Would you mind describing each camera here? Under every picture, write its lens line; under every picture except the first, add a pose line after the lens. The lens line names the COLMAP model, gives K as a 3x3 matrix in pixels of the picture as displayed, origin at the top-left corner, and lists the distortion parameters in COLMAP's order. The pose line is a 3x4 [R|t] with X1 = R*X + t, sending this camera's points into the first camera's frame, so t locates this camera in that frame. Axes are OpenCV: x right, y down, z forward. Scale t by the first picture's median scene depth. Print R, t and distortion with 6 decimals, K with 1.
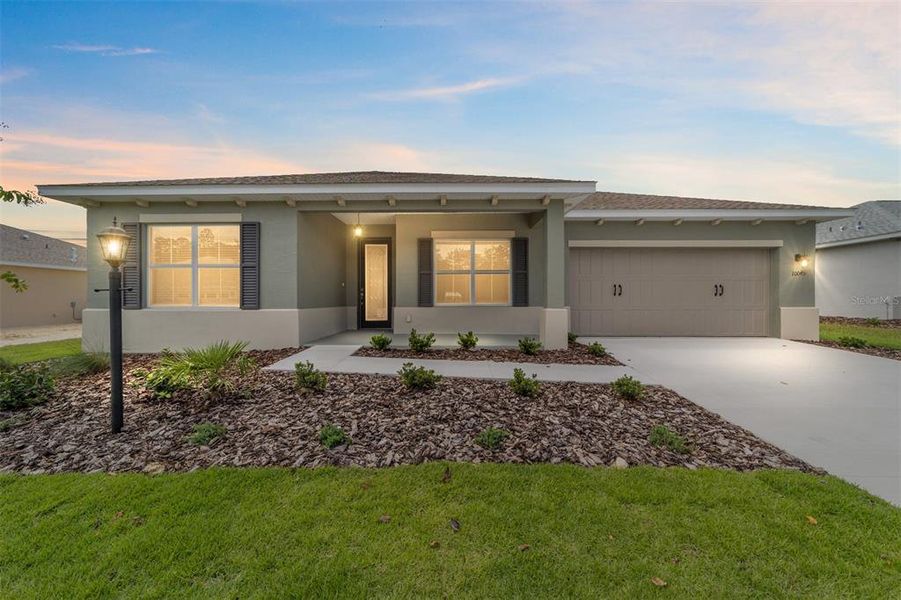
lens RADIAL K [[344.1, 0, 446.0], [0, 344.1, 298.9], [0, 0, 1]] dist [0.000724, 0.000578]
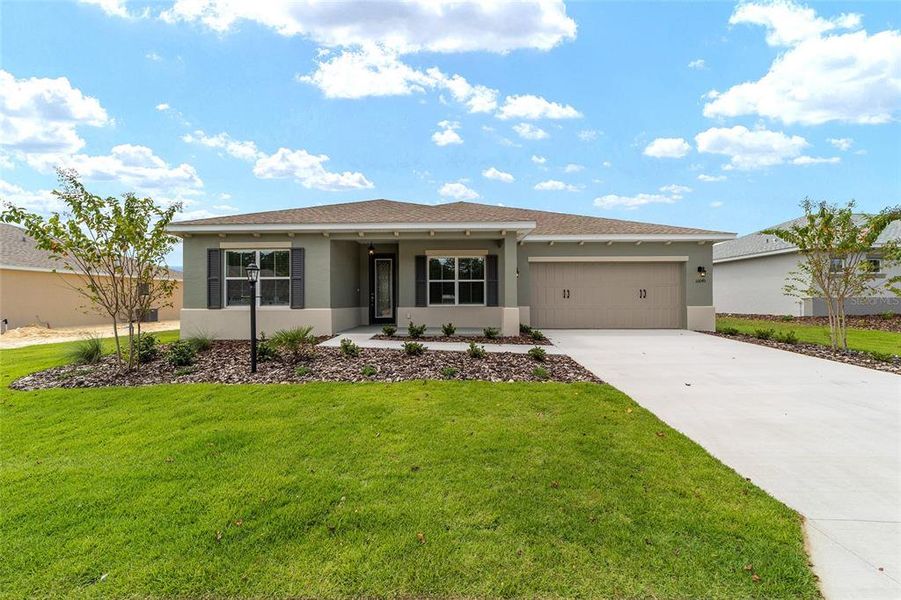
lens RADIAL K [[346.7, 0, 445.9], [0, 346.7, 300.0], [0, 0, 1]] dist [0.000856, 0.000186]
pose [[0.999983, -0.003574, -0.004689, 0.054401], [0.003563, 0.999991, -0.002348, -0.000910], [0.004697, 0.002331, 0.999986, -0.436845]]
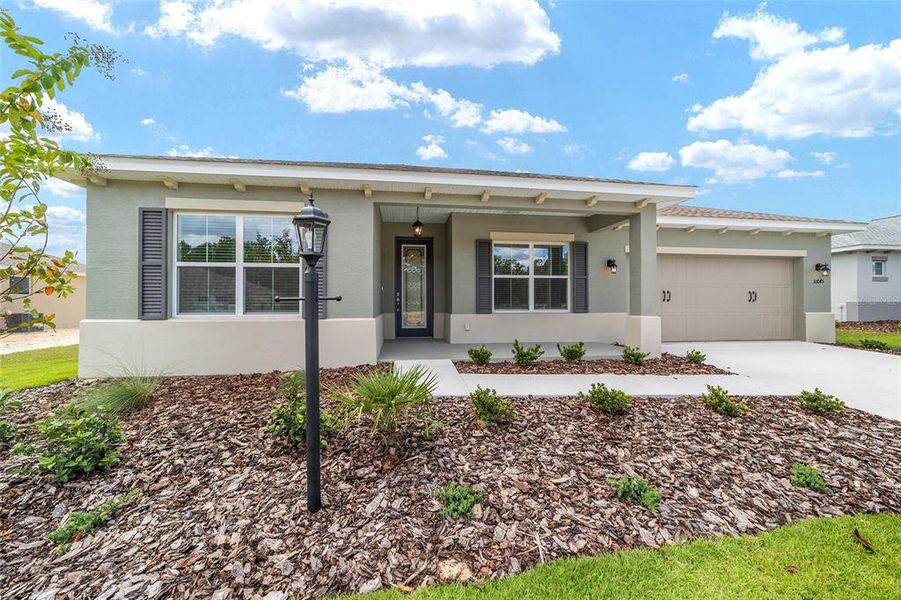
lens RADIAL K [[344.1, 0, 446.0], [0, 344.1, 298.9], [0, 0, 1]] dist [0.000724, 0.000578]
pose [[0.987697, 0.001846, 0.156368, -0.388601], [-0.000262, 0.999948, -0.010147, -0.009328], [-0.156378, 0.009981, 0.987647, 0.136977]]
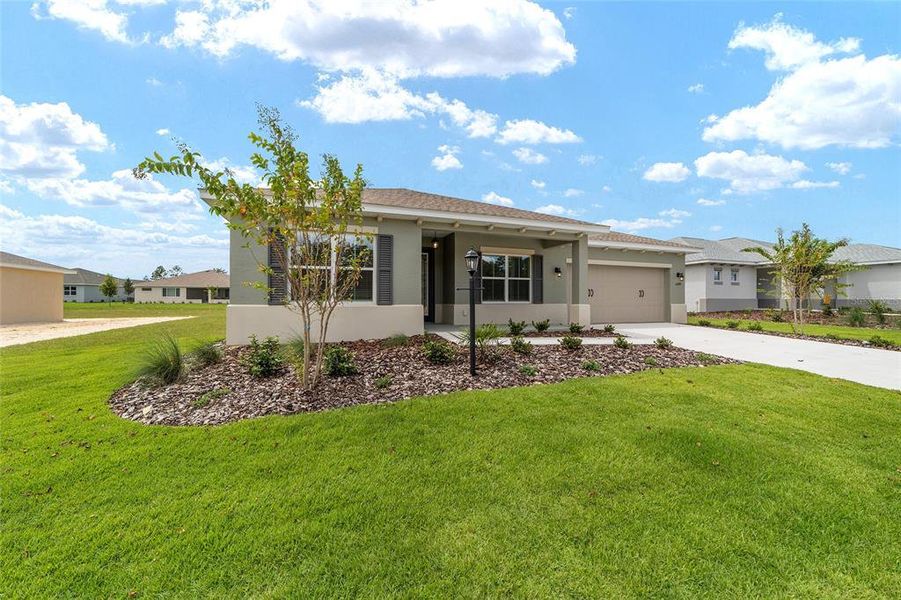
lens RADIAL K [[344.1, 0, 446.0], [0, 344.1, 298.9], [0, 0, 1]] dist [0.000724, 0.000578]
pose [[0.938375, 0.004596, 0.345588, -0.791010], [-0.002515, 0.999976, -0.006471, 0.015621], [-0.345610, 0.005203, 0.938364, -0.239643]]
